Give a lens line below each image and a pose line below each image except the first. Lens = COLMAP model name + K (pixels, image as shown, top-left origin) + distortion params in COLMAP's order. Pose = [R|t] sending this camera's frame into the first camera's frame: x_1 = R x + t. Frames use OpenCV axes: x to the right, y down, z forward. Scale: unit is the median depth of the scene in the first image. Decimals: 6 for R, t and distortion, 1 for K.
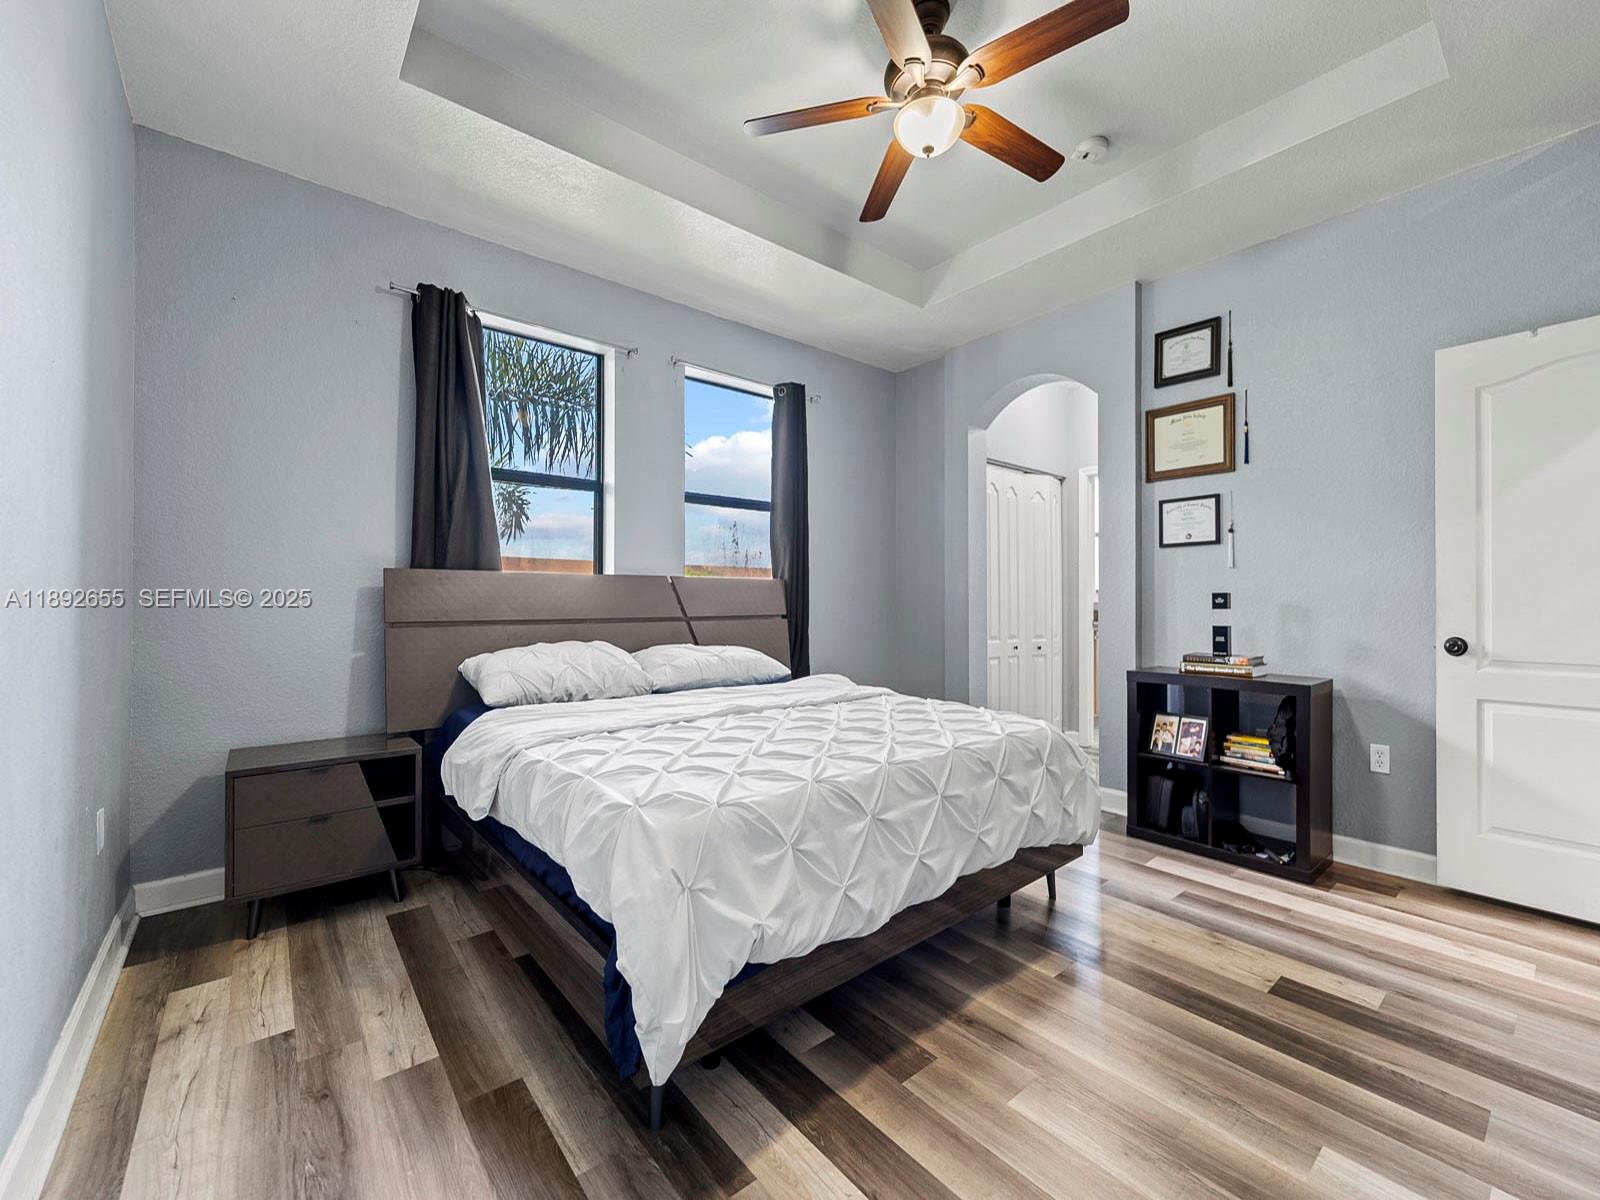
lens RADIAL K [[654.7, 0, 791.3], [0, 654.7, 598.2], [0, 0, 1]] dist [-0.001692, -0.000111]
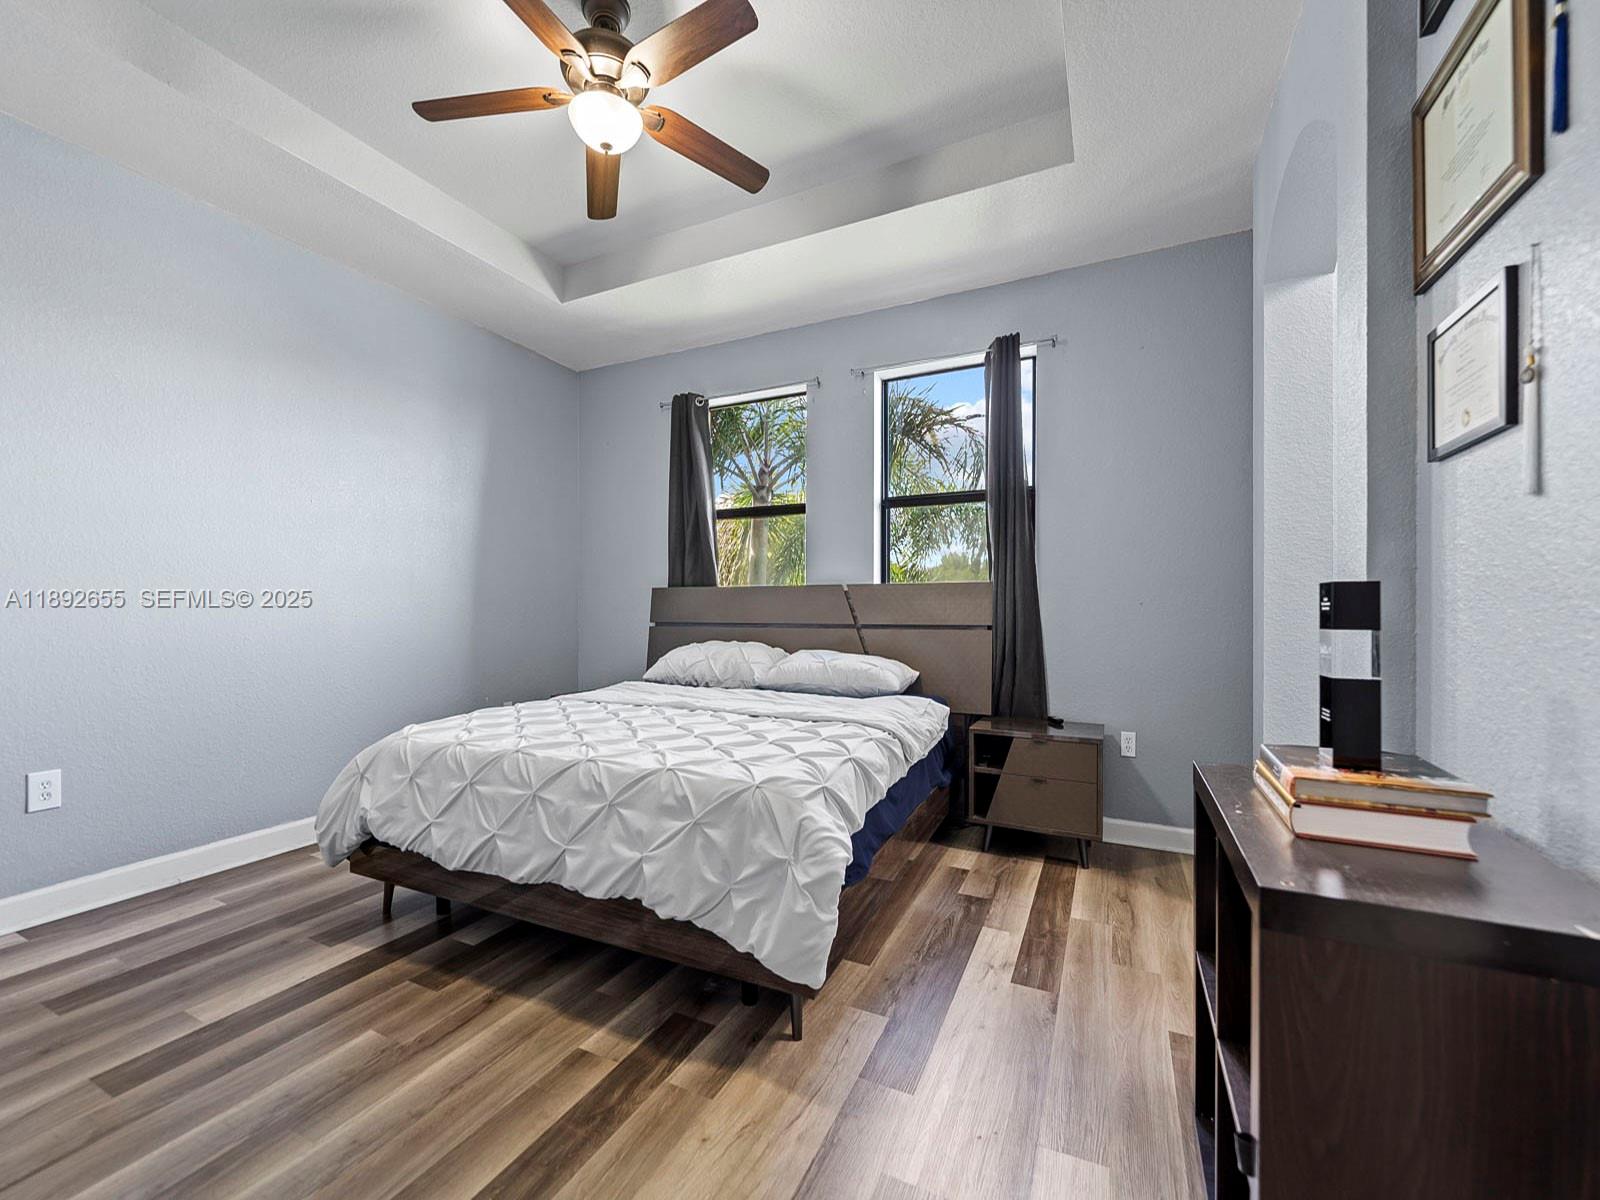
lens RADIAL K [[649.4, 0, 795.2], [0, 649.4, 609.5], [0, 0, 1]] dist [-0.000819, -0.000143]
pose [[0.420051, -0.000750, -0.907500, 0.813506], [0.004717, 0.999988, 0.001357, 0.004446], [0.907488, -0.004851, 0.420050, 0.569289]]
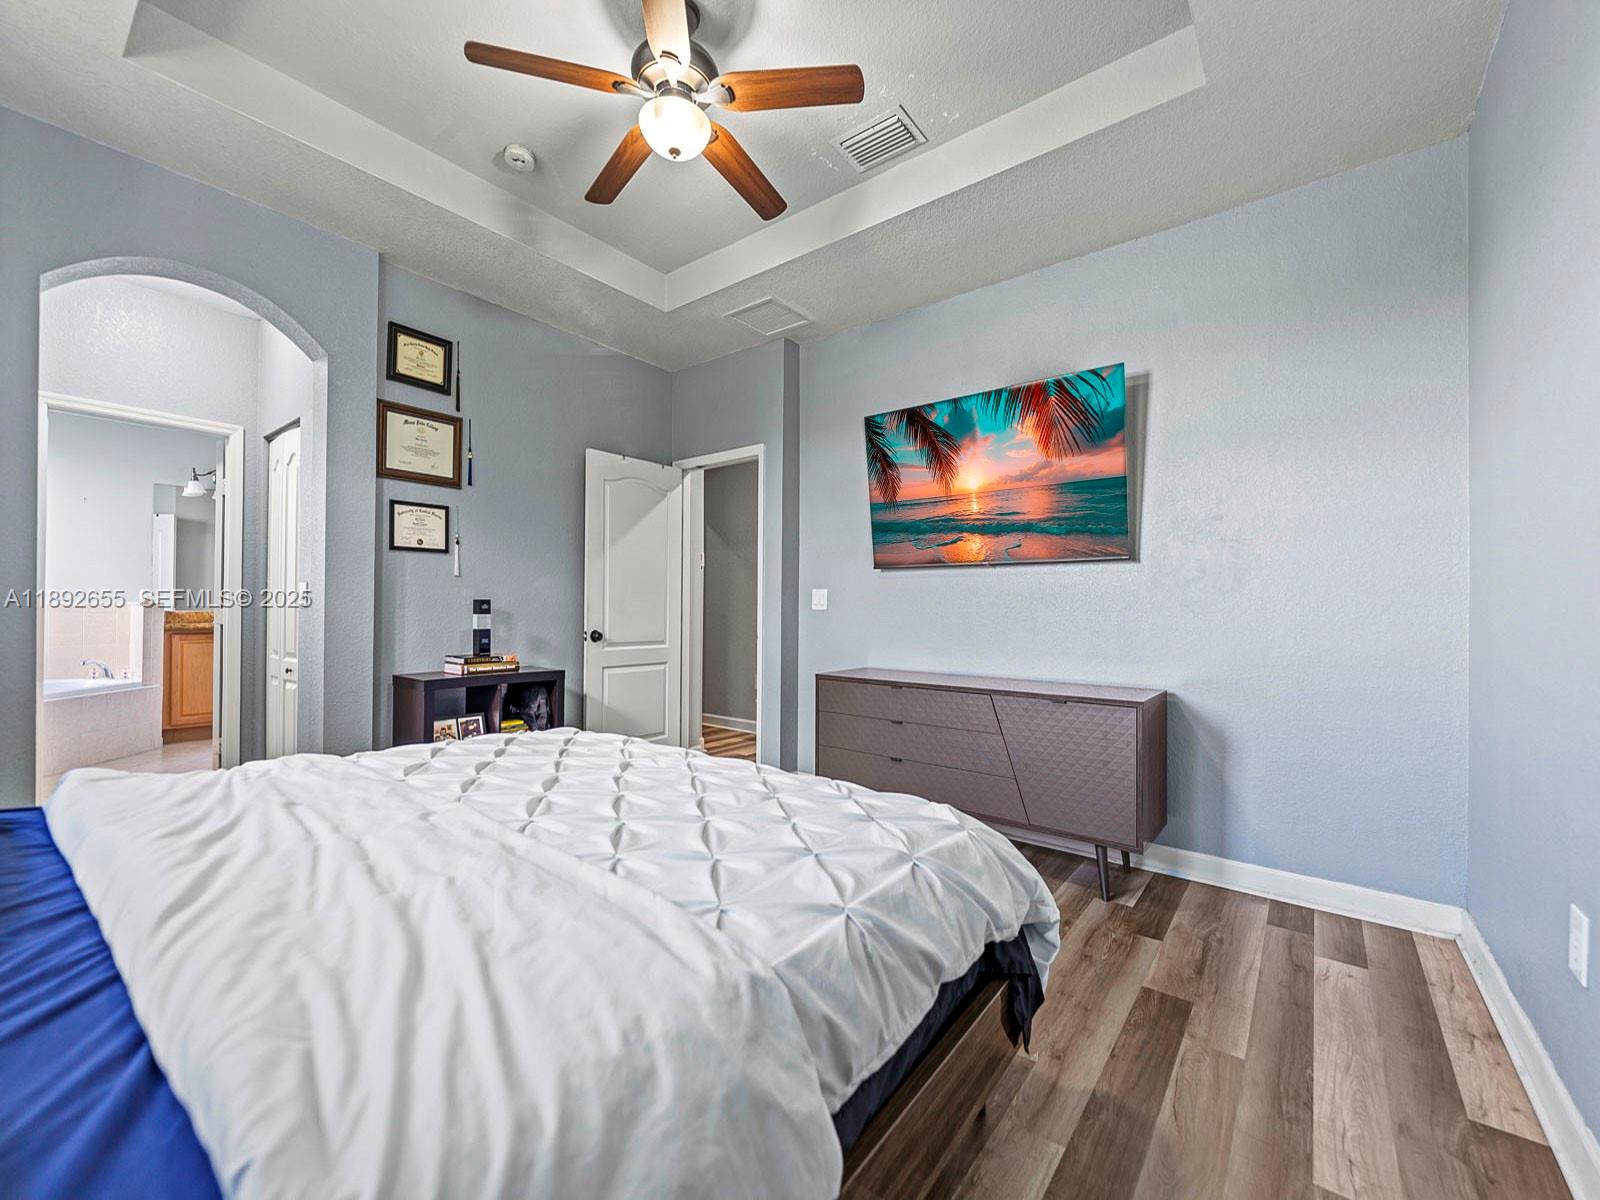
lens RADIAL K [[654.1, 0, 798.0], [0, 654.1, 603.3], [0, 0, 1]] dist [0.000497, -0.000239]
pose [[-0.211314, -0.001322, 0.977417, -0.532112], [-0.011359, 0.999935, -0.001103, -0.006351], [-0.977352, -0.011335, -0.211315, 0.686909]]
